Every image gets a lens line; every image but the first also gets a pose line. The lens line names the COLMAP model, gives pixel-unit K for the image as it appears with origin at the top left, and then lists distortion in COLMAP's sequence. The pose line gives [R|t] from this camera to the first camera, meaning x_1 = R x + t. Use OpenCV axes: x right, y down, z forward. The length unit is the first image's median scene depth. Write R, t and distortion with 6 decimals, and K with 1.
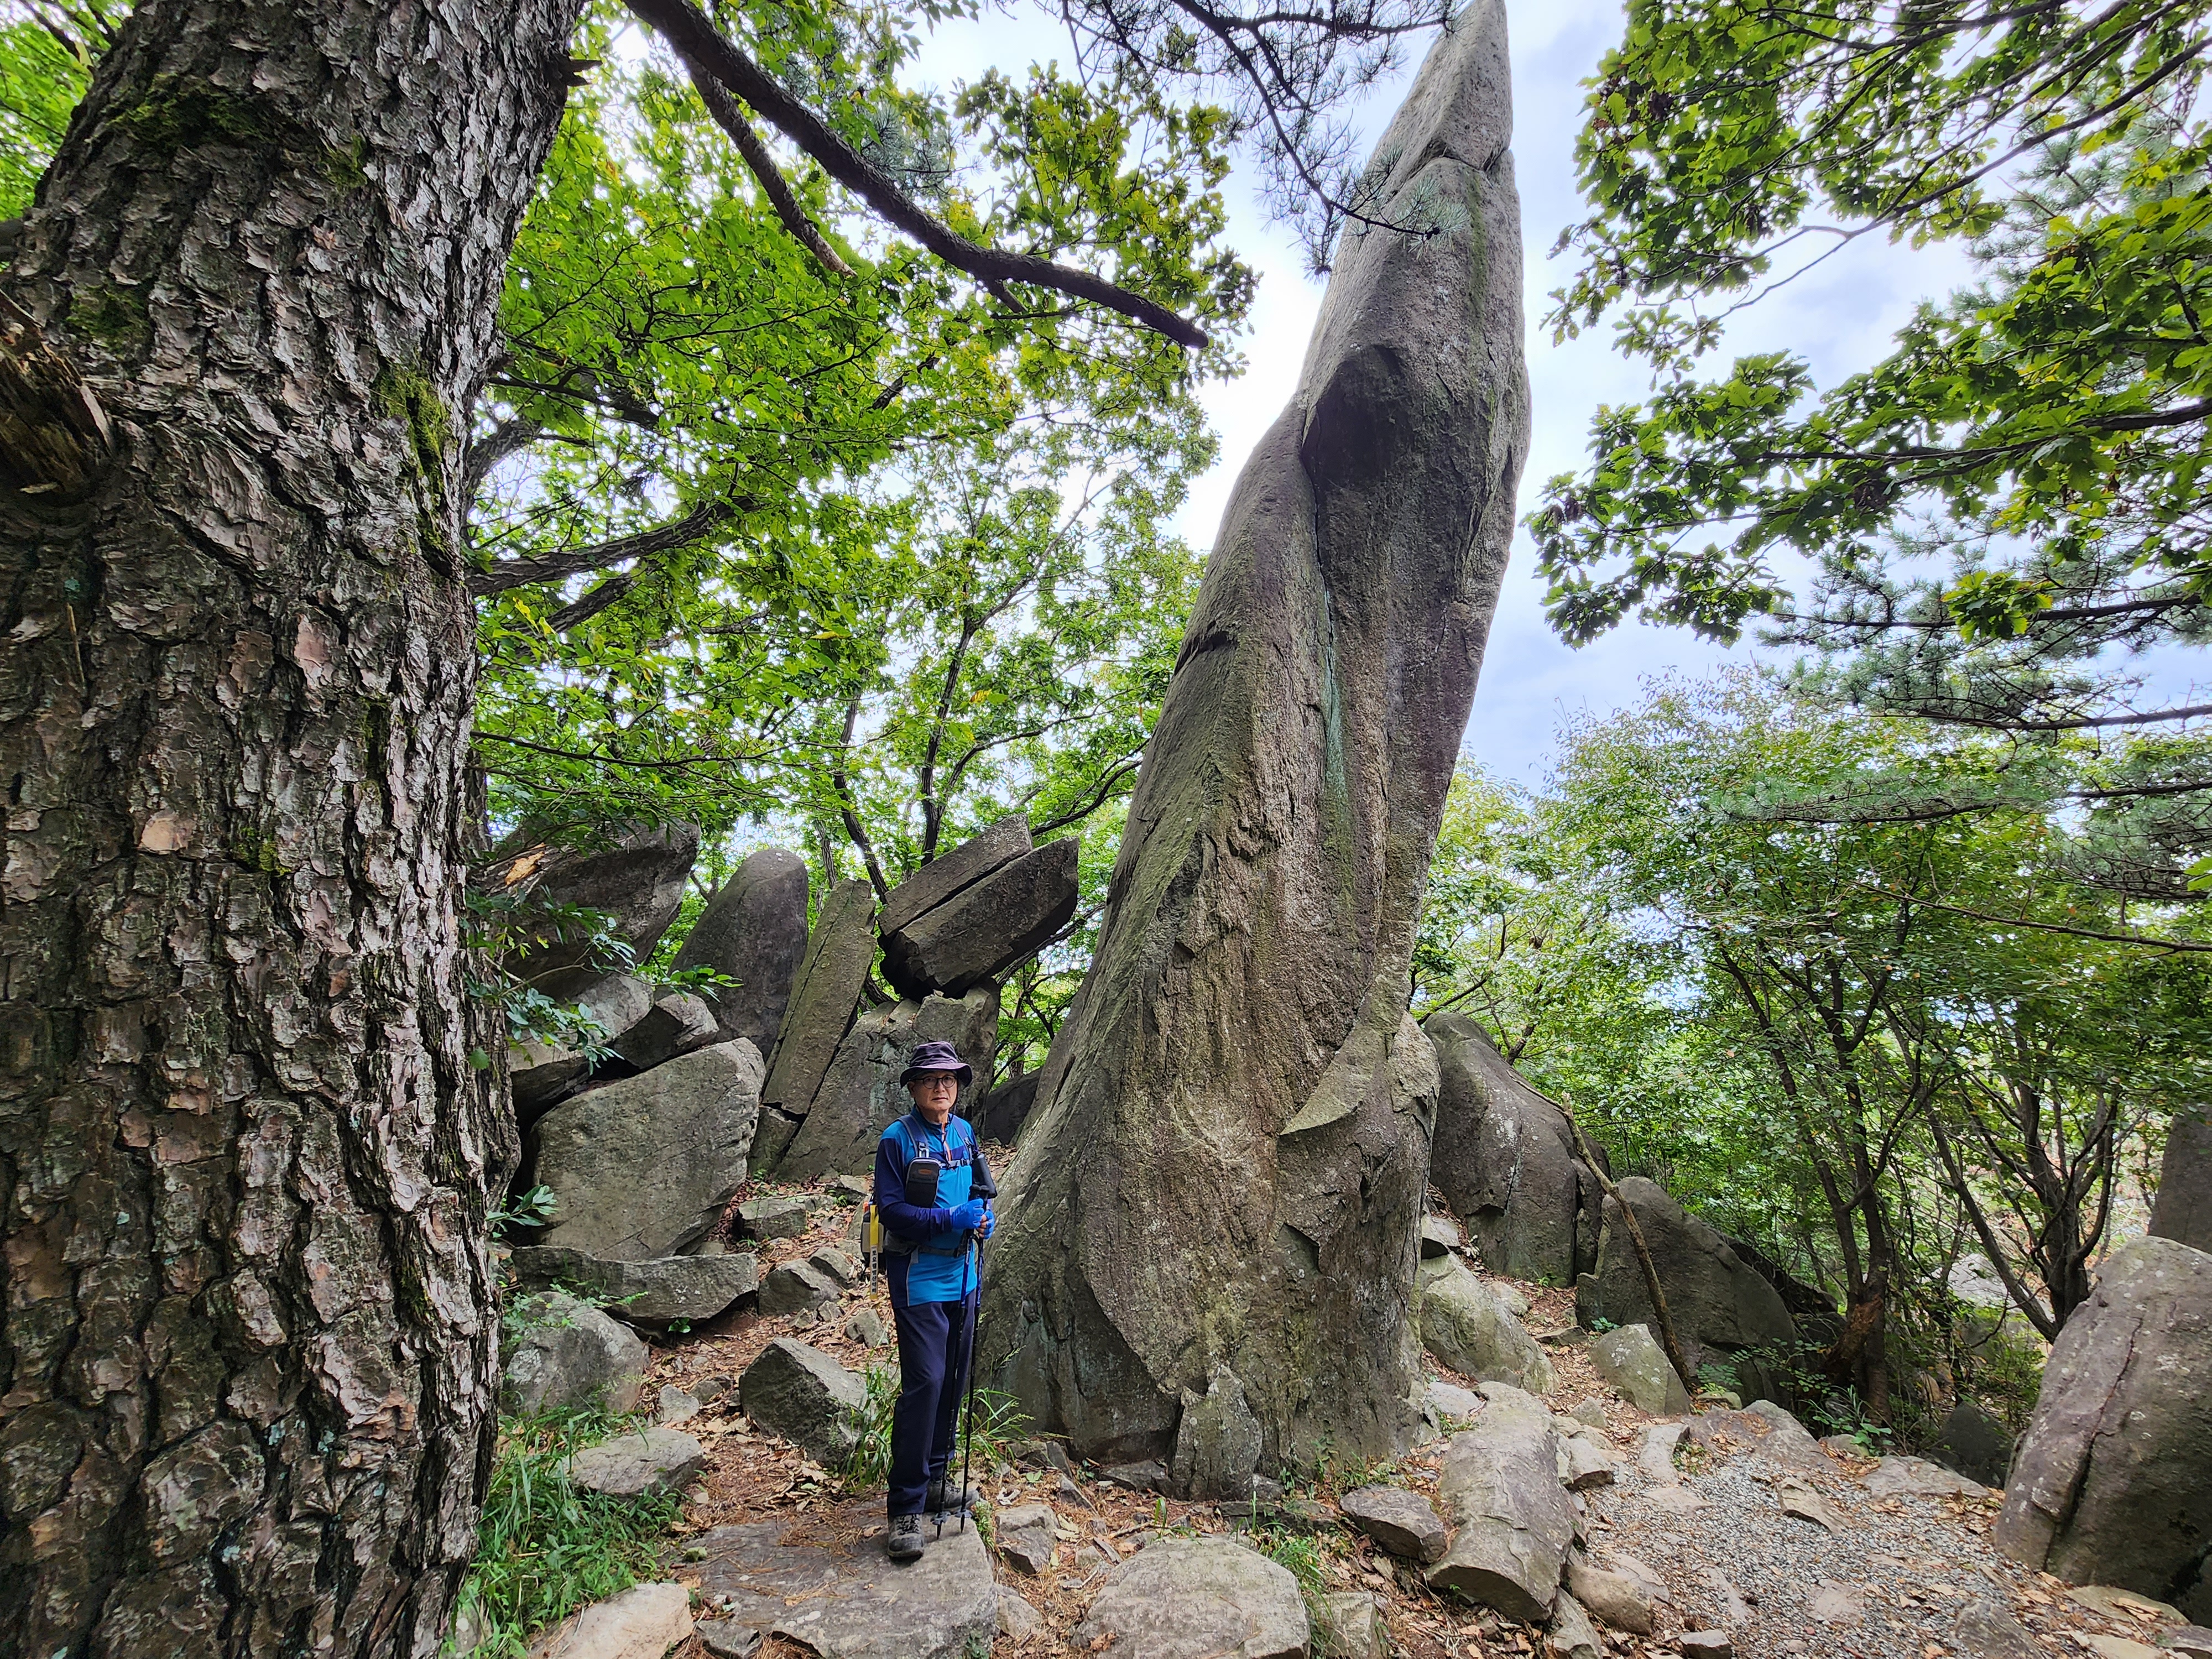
lens RADIAL K [[869.6, 0, 1106.0], [0, 869.6, 829.5], [0, 0, 1]] dist [-0.026691, -0.000196]
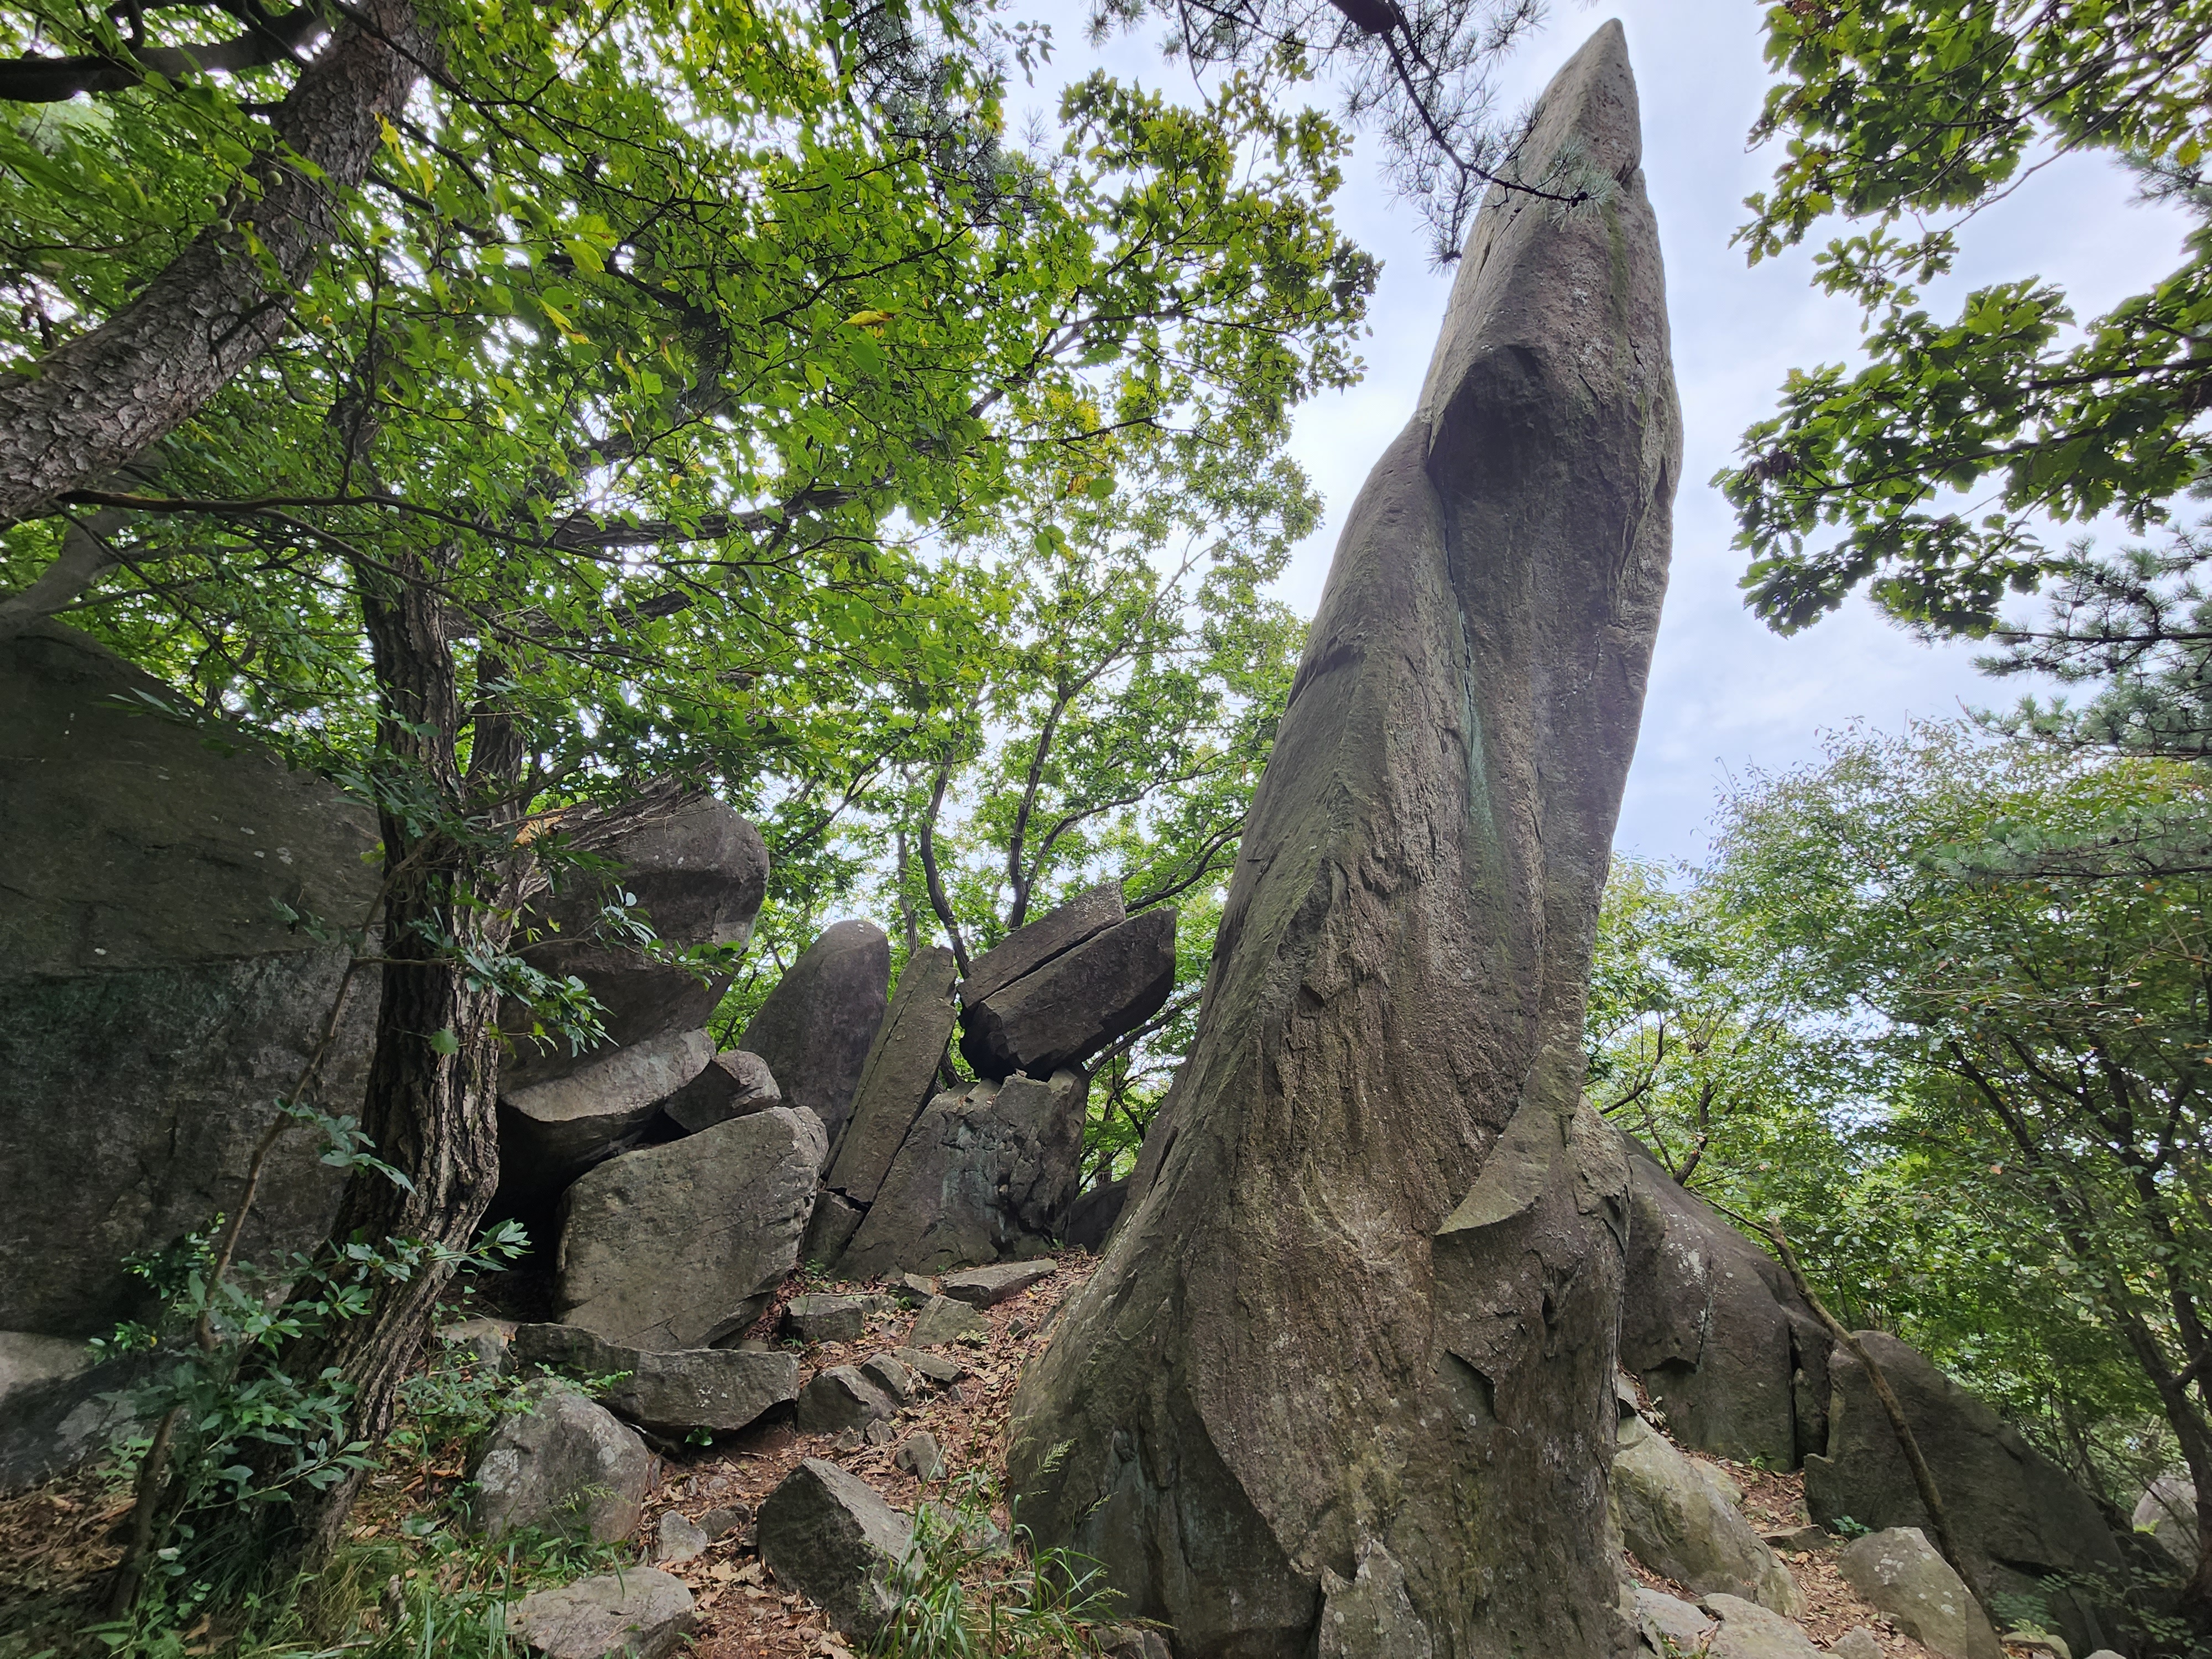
lens RADIAL K [[887.9, 0, 1106.0], [0, 887.9, 829.5], [0, 0, 1]] dist [-0.019137, 0.000091]
pose [[0.994631, 0.001952, -0.103469, -0.015824], [-0.014236, 0.992897, -0.118119, 0.070800], [0.102503, 0.118958, 0.987594, 0.103408]]
